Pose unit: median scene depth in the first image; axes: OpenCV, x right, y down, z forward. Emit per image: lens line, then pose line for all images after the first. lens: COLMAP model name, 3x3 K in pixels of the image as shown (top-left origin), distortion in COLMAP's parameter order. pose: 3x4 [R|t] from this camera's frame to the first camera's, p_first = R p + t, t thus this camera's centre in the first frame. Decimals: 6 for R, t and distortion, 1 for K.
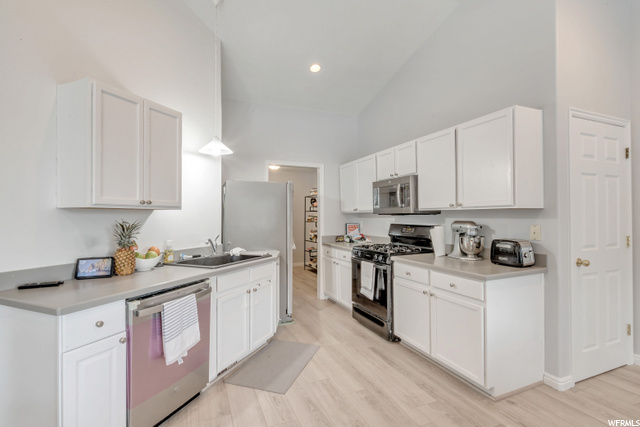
lens RADIAL K [[319.3, 0, 320.0], [0, 319.3, 213.5], [0, 0, 1]] dist [-0.001768, -0.000809]
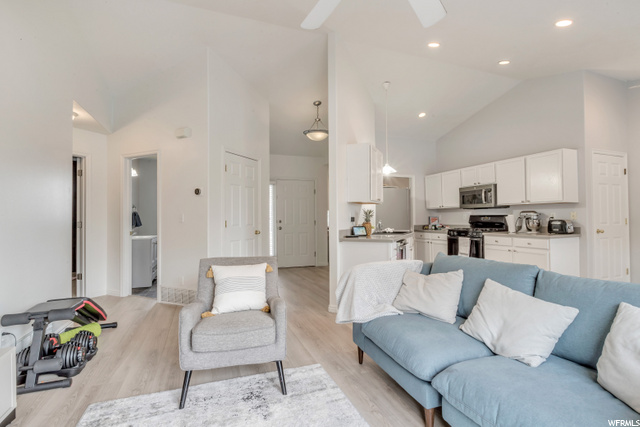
lens RADIAL K [[319.3, 0, 320.0], [0, 319.3, 213.5], [0, 0, 1]] dist [-0.001768, -0.000809]
pose [[0.999551, -0.002787, -0.029821, -0.585833], [0.002481, 0.999944, -0.010283, 0.049760], [0.029848, 0.010204, 0.999502, -0.705841]]
